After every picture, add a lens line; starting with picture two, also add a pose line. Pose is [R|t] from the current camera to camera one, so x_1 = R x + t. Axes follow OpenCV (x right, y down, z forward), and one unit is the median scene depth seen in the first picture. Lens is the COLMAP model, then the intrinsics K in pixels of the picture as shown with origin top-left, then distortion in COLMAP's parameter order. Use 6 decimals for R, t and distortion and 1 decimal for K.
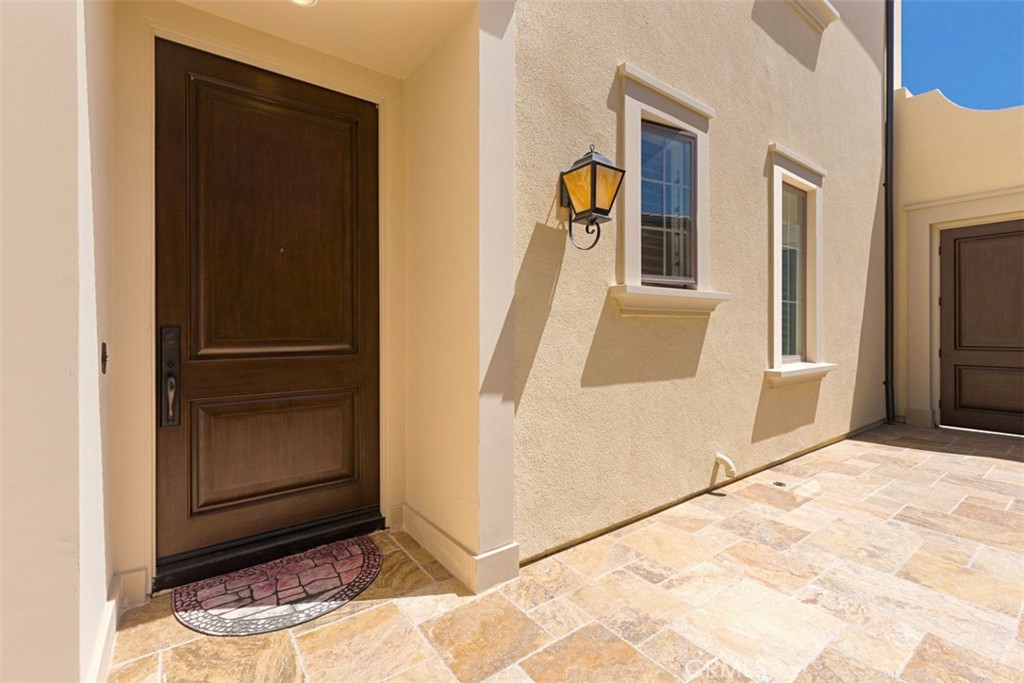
lens RADIAL K [[448.0, 0, 511.8], [0, 448.0, 336.6], [0, 0, 1]] dist [0.001753, -0.001964]
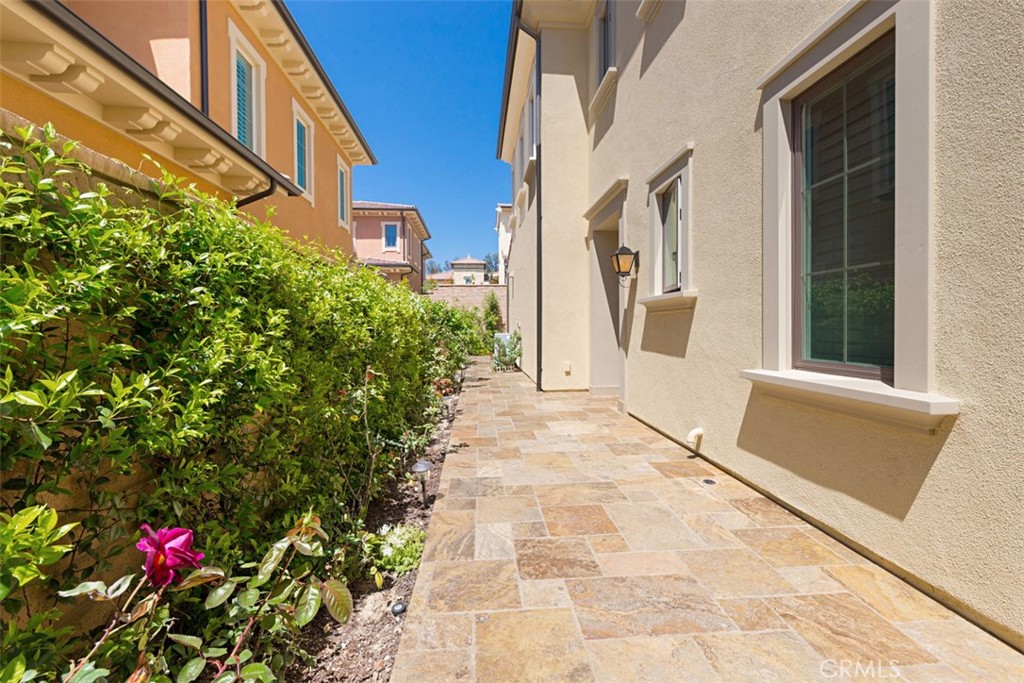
lens RADIAL K [[448.0, 0, 512.9], [0, 448.0, 335.8], [0, 0, 1]] dist [0.001753, -0.001964]
pose [[-0.537759, 0.017613, -0.842914, 2.005586], [-0.000562, 0.999774, 0.021249, -0.004923], [0.843098, 0.011901, -0.537628, 1.425167]]
